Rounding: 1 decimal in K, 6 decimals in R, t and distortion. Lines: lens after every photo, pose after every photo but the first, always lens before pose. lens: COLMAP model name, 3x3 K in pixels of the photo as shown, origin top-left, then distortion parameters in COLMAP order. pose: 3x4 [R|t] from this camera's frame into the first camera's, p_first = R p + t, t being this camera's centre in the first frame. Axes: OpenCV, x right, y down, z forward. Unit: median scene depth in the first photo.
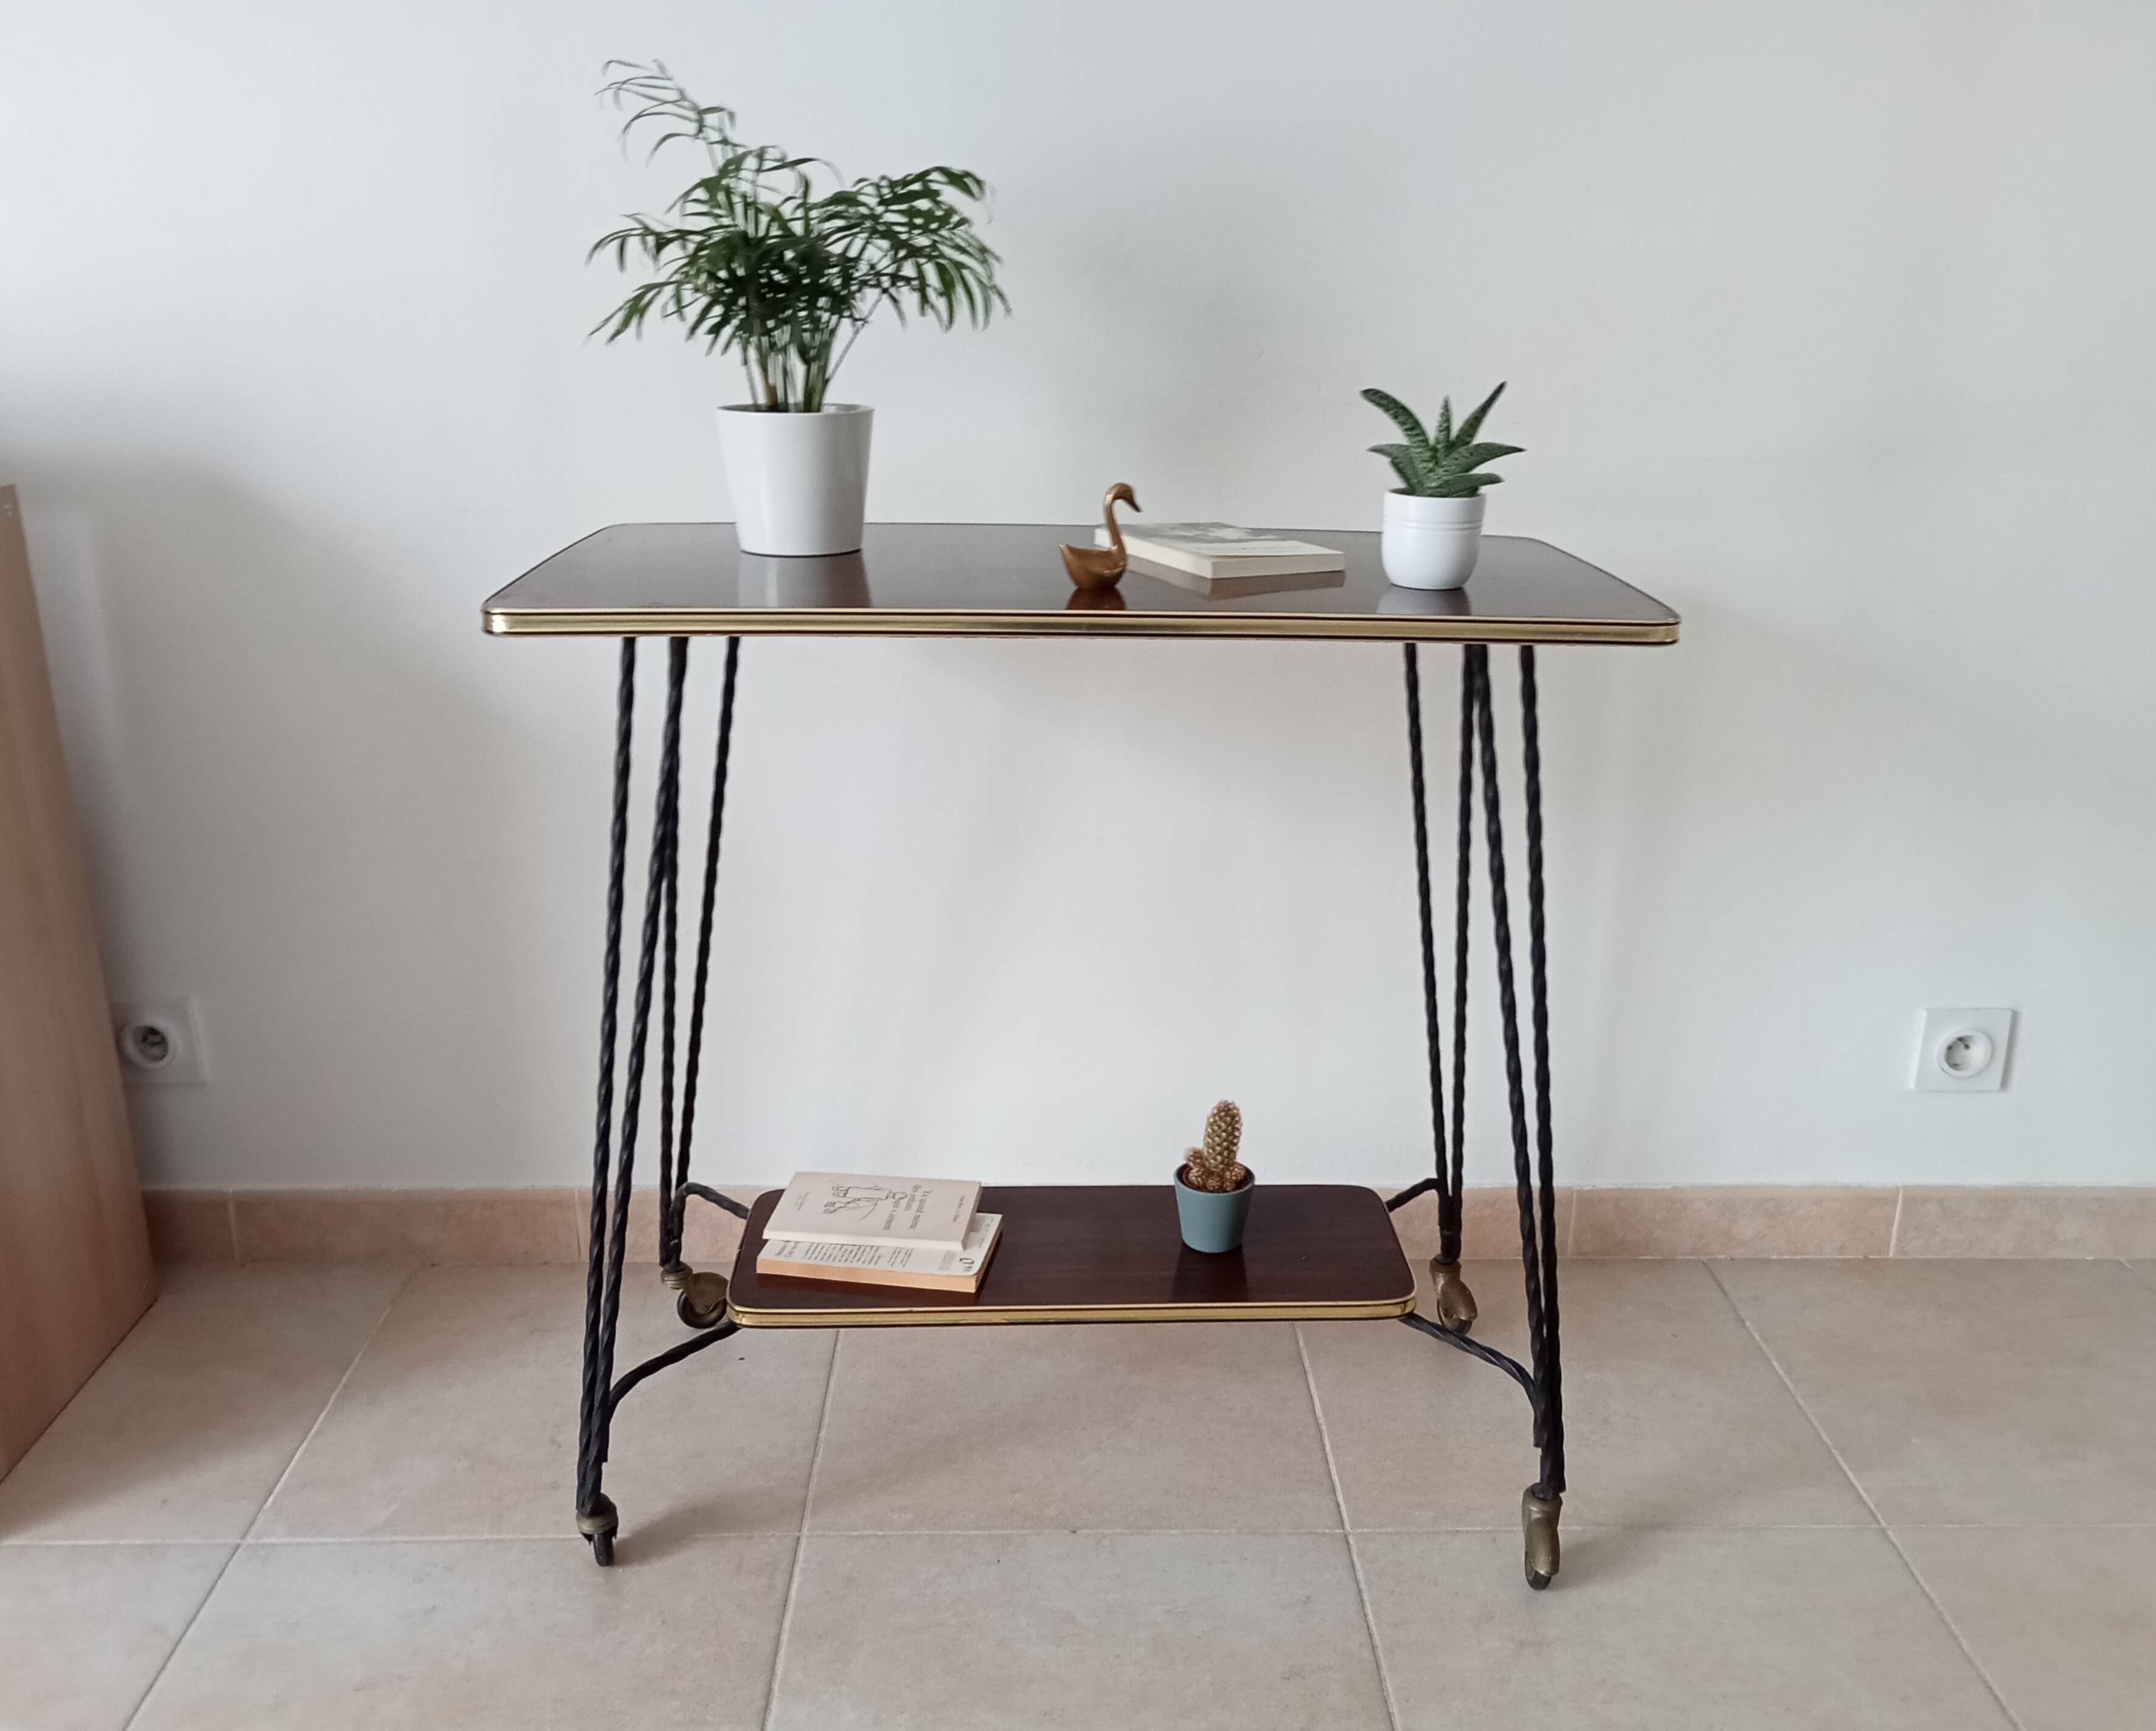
lens RADIAL K [[1820.8, 0, 1083.2], [0, 1820.8, 941.6], [0, 0, 1]] dist [0.016084, -0.013013]
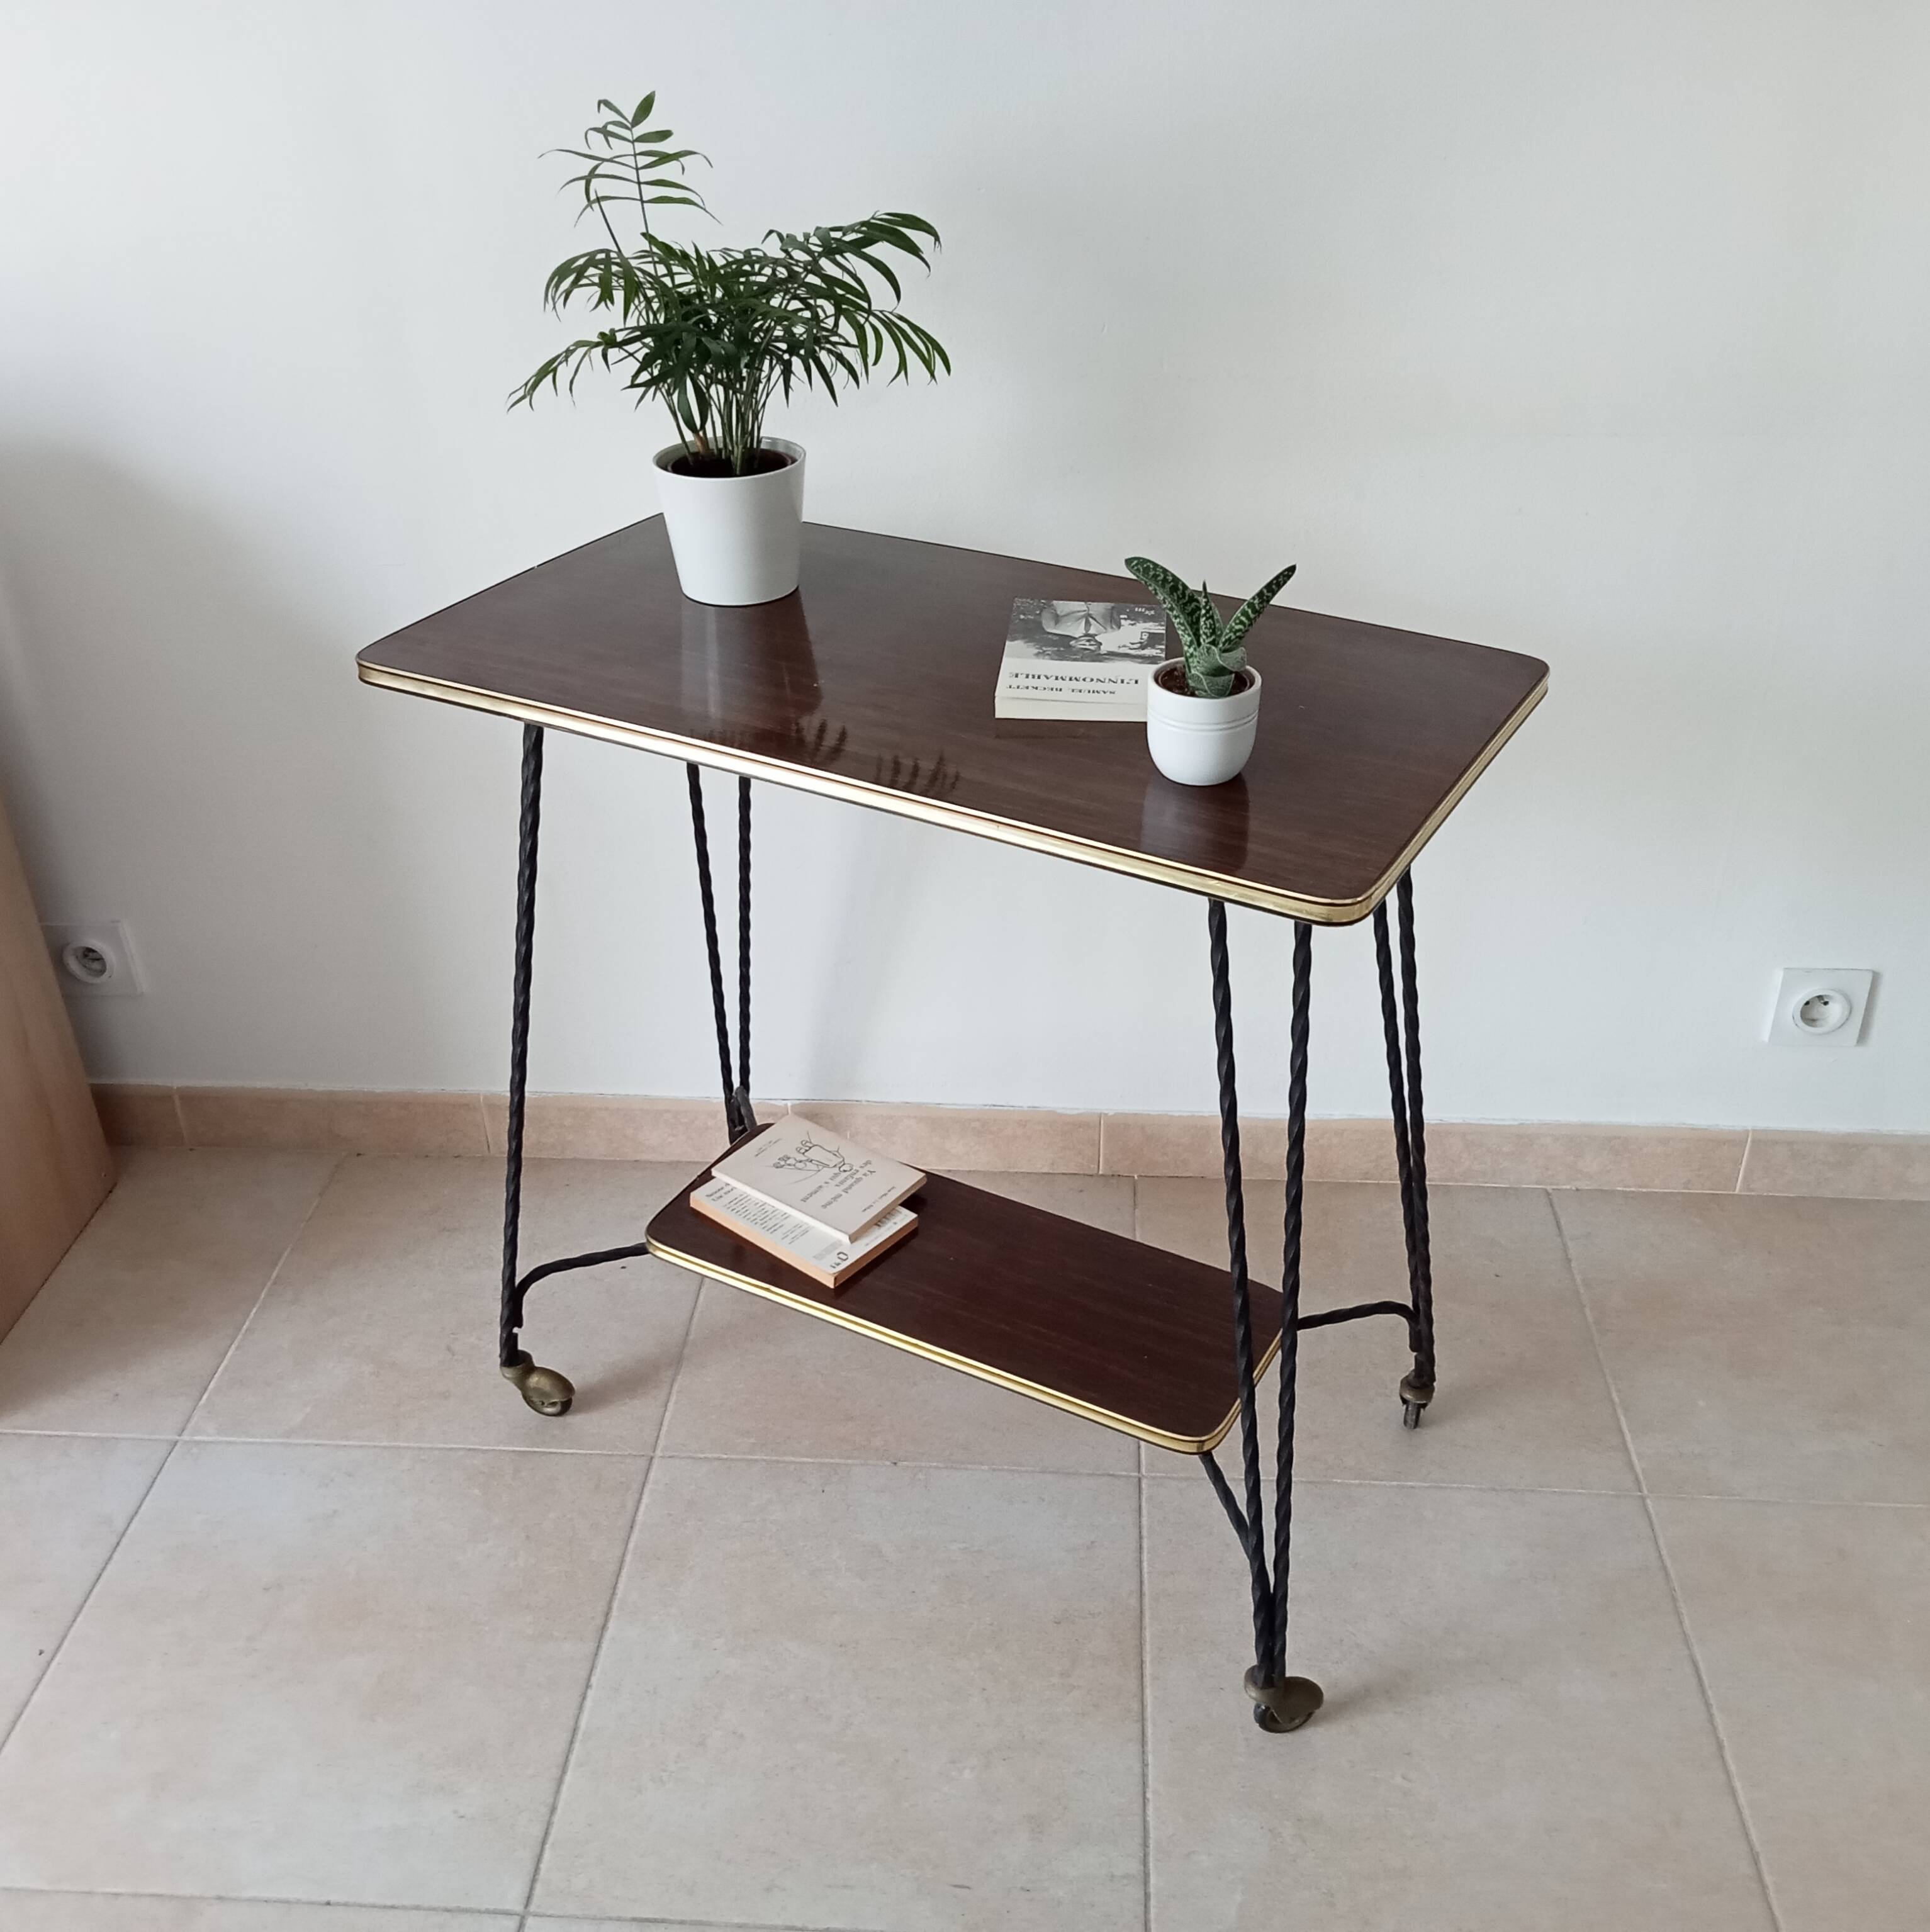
lens RADIAL K [[1881.6, 0, 971.0], [0, 1881.6, 948.1], [0, 0, 1]] dist [0.025691, -0.017877]
pose [[0.995723, 0.028240, -0.087967, 0.130203], [-0.010806, 0.981203, 0.192674, -0.203567], [0.091755, -0.190900, 0.977312, -0.062879]]
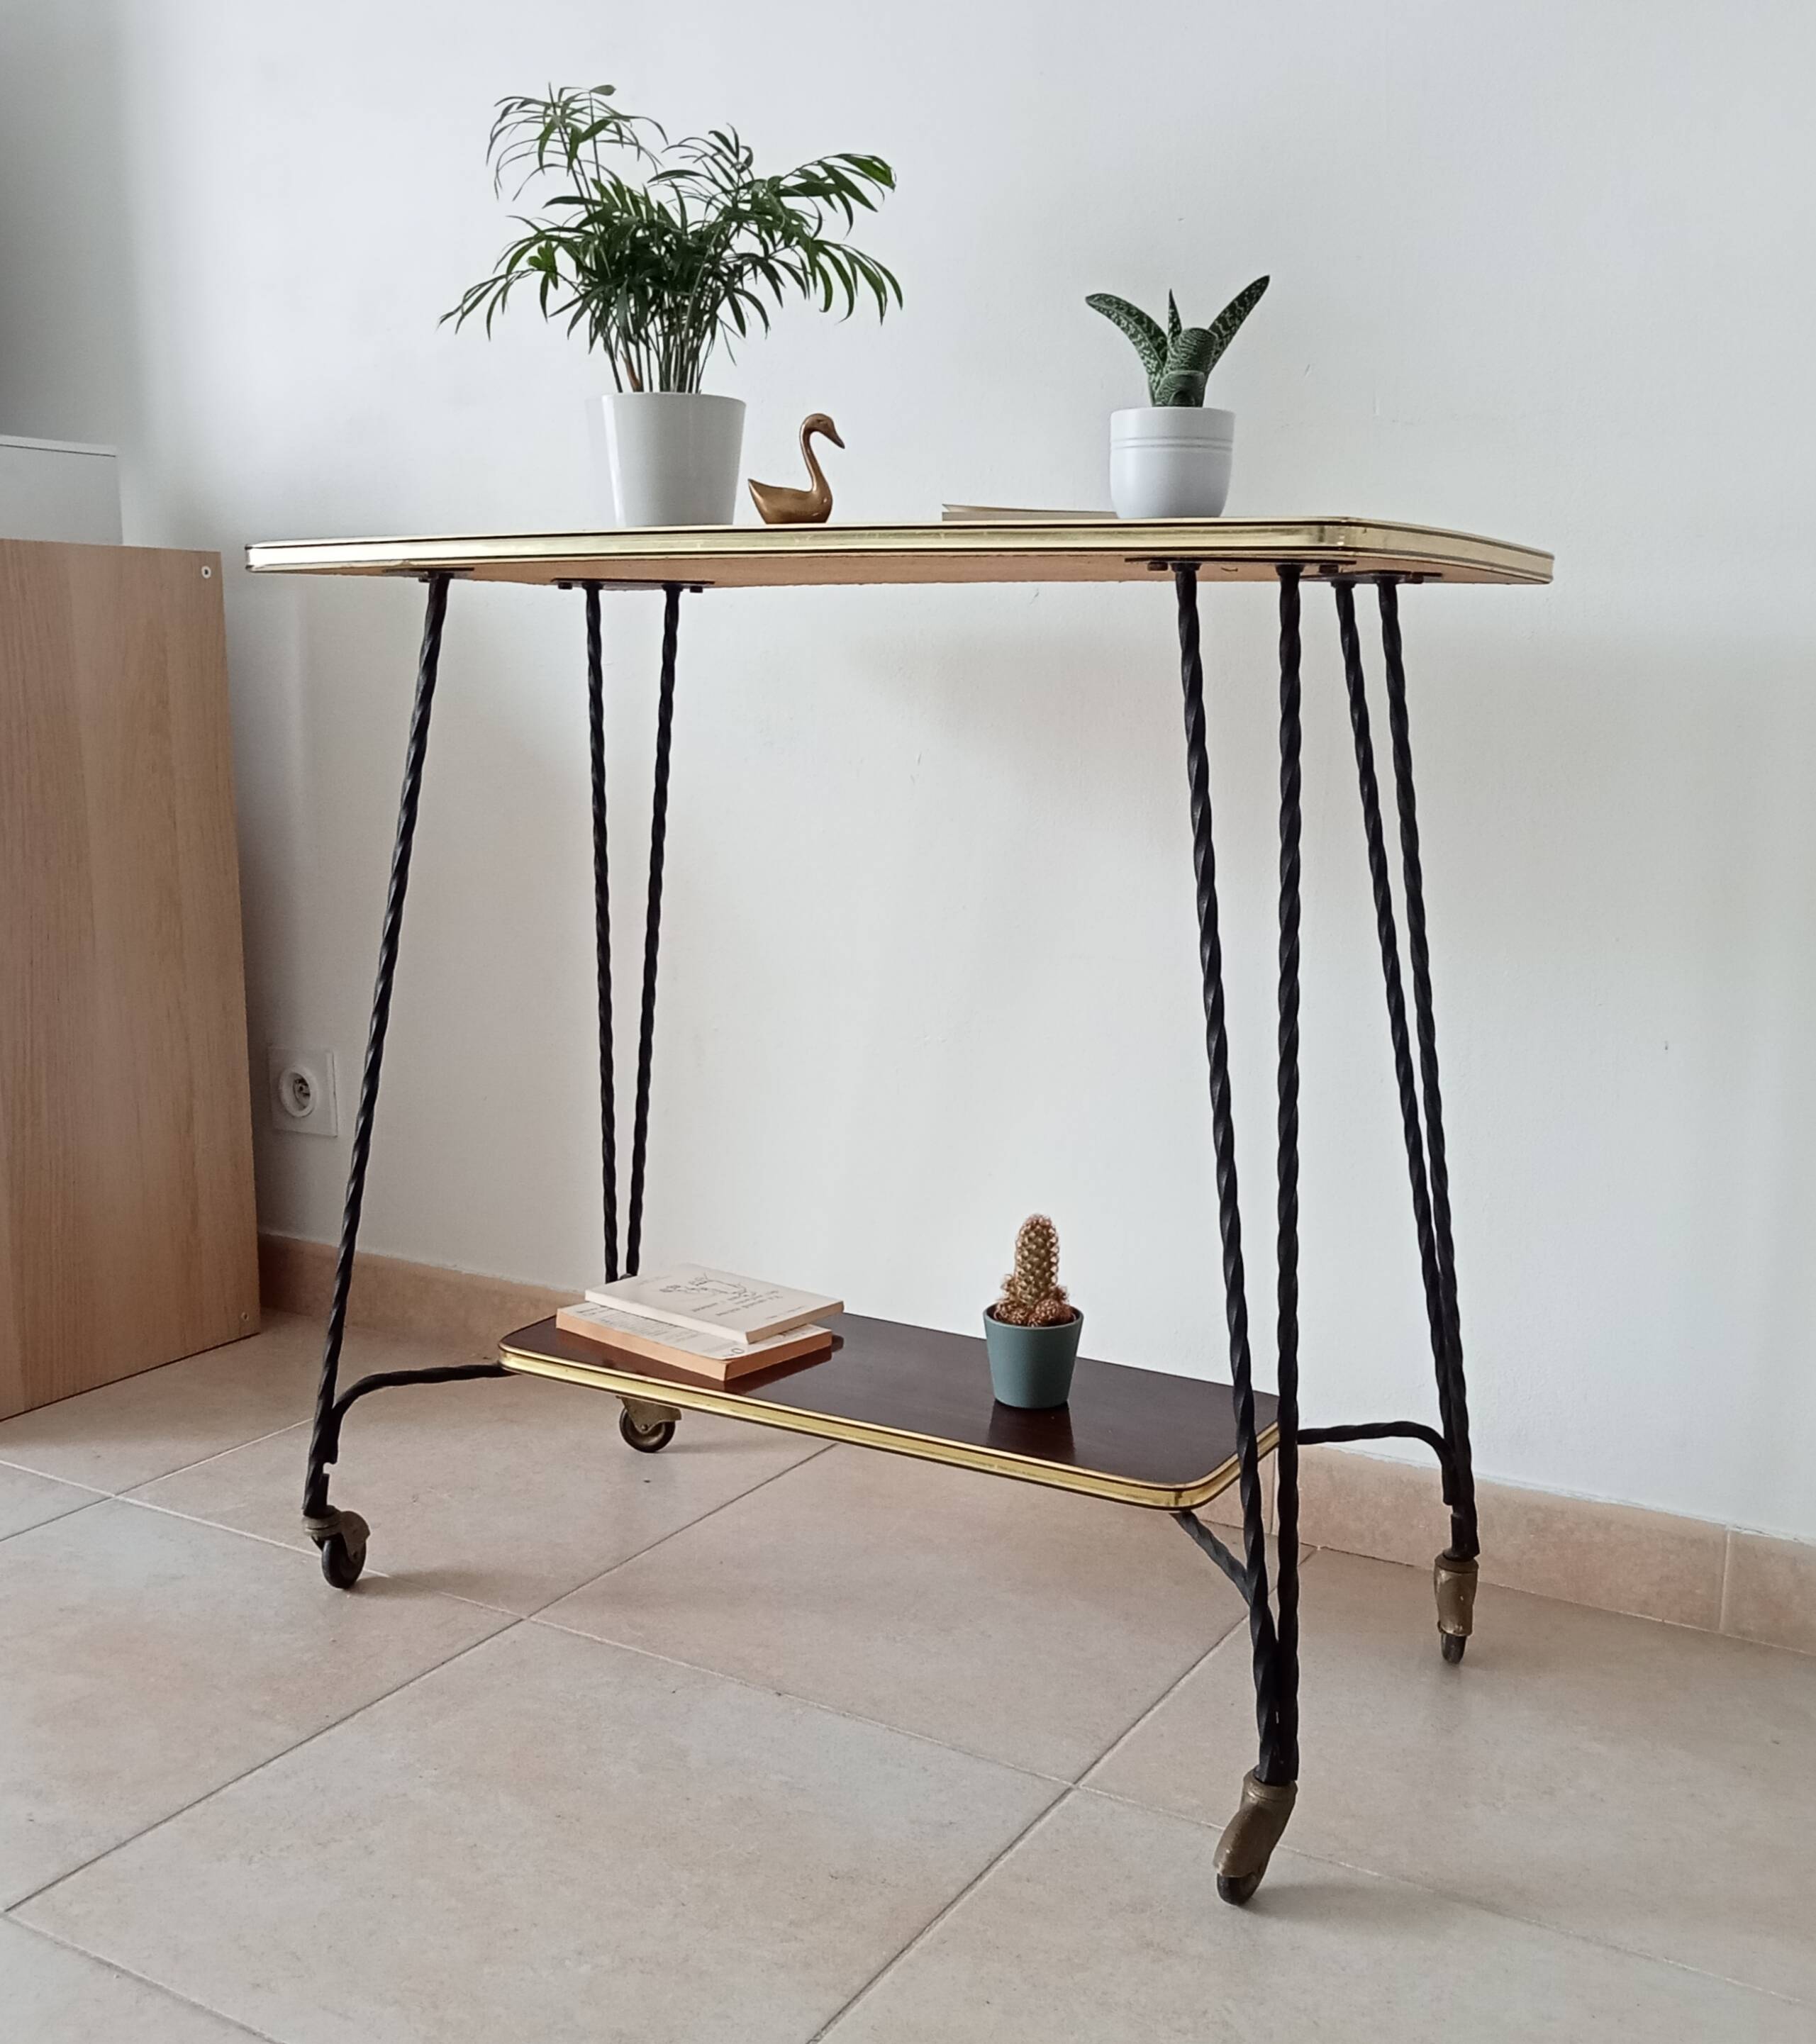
lens RADIAL K [[2130.3, 0, 919.7], [0, 2130.3, 1104.5], [0, 0, 1]] dist [0.009643, 0.015034]
pose [[0.846153, 0.103944, -0.522705, 0.515165], [-0.182577, 0.977982, -0.101076, 0.142897], [0.500690, 0.180960, 0.846500, 0.154173]]
